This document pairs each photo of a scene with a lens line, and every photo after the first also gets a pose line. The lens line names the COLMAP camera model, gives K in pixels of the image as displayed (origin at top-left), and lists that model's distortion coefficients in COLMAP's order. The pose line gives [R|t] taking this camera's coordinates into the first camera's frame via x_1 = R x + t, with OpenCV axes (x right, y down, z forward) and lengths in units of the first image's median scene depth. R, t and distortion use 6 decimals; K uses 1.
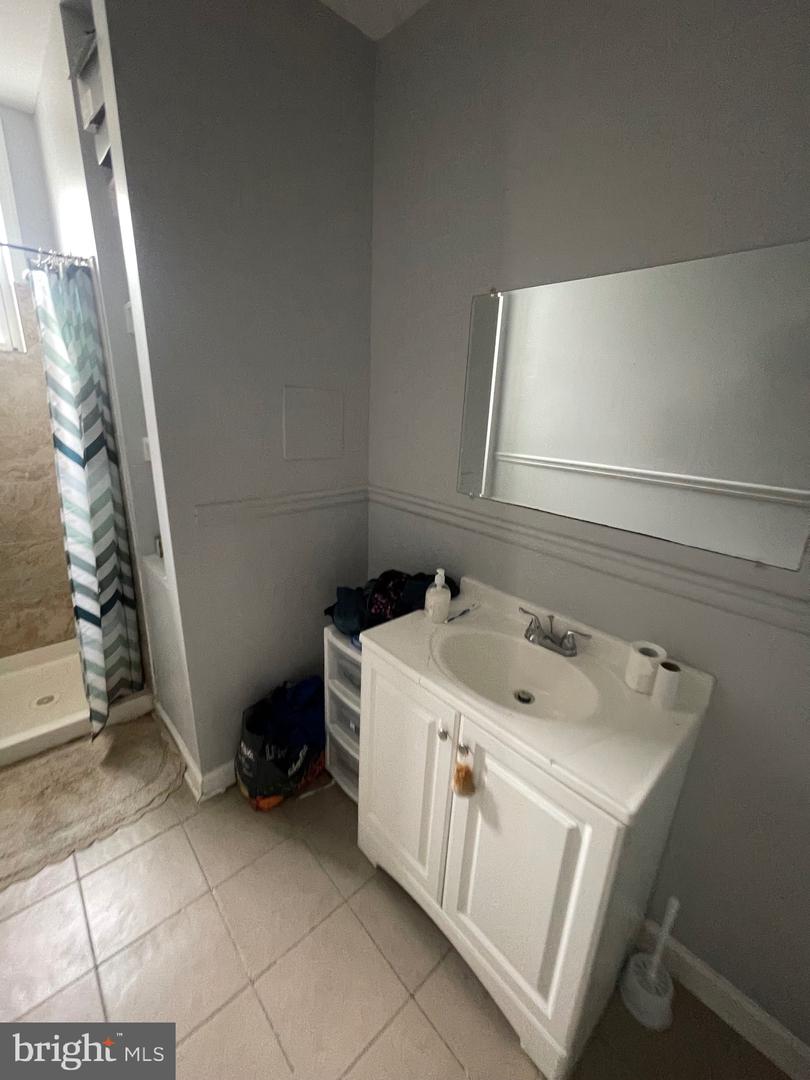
lens RADIAL K [[436.2, 0, 405.2], [0, 436.2, 535.3], [0, 0, 1]] dist [-0.000208, -0.000286]
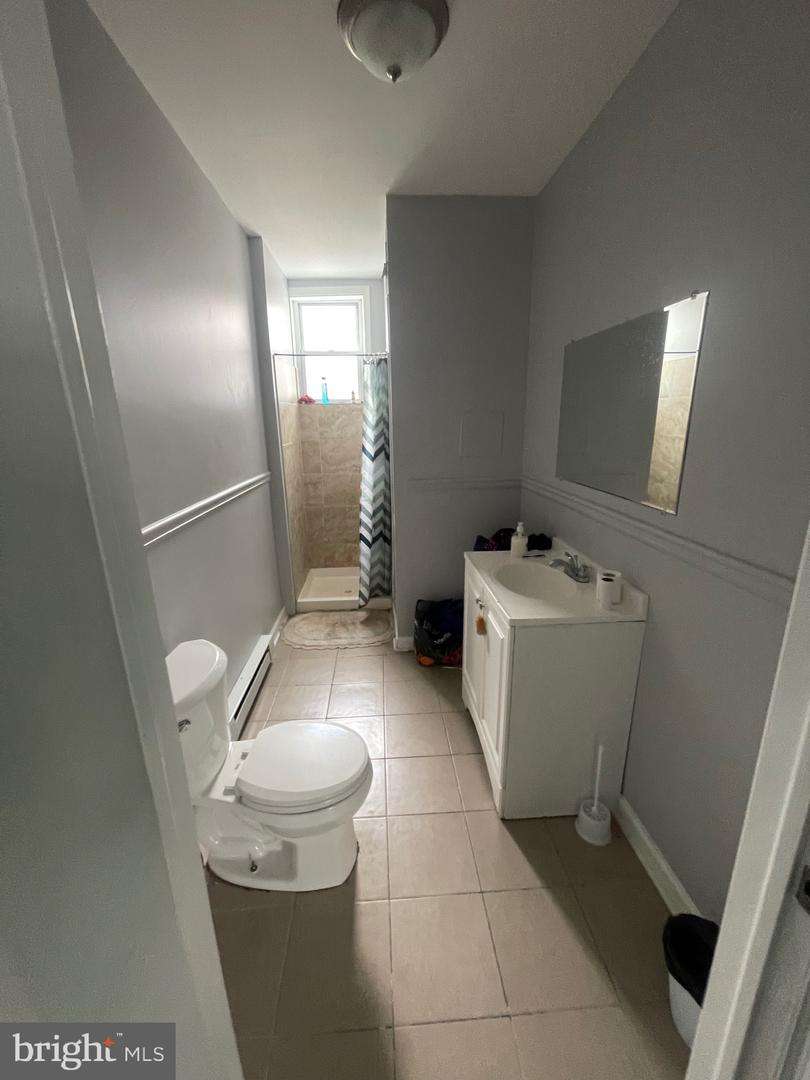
lens RADIAL K [[436.2, 0, 405.2], [0, 436.2, 535.3], [0, 0, 1]] dist [-0.000208, -0.000286]
pose [[0.776701, 0.107062, -0.620704, 0.577617], [-0.137440, 0.990509, -0.001134, 0.143885], [0.614692, 0.086191, 0.784044, -0.373271]]
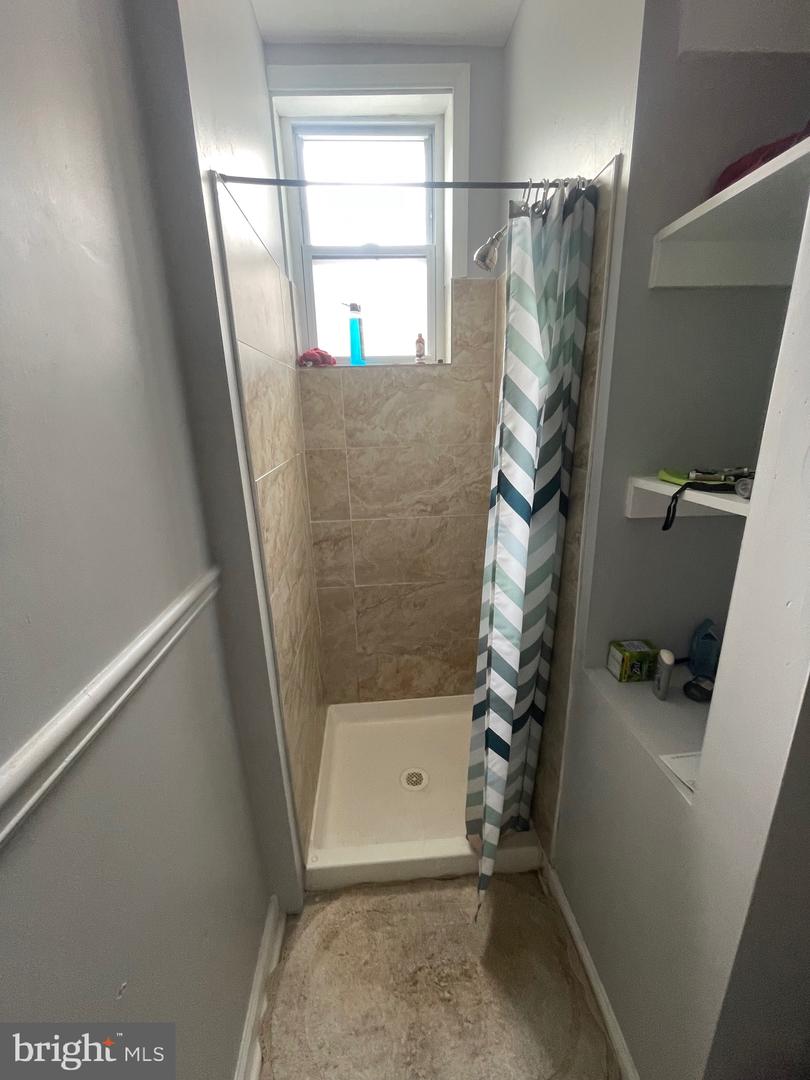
lens RADIAL K [[436.2, 0, 405.2], [0, 436.2, 535.3], [0, 0, 1]] dist [-0.000208, -0.000286]
pose [[0.781462, 0.112504, -0.613727, -0.475091], [-0.123718, 0.992019, 0.024319, -0.129015], [0.611565, 0.056925, 0.789144, 0.380483]]
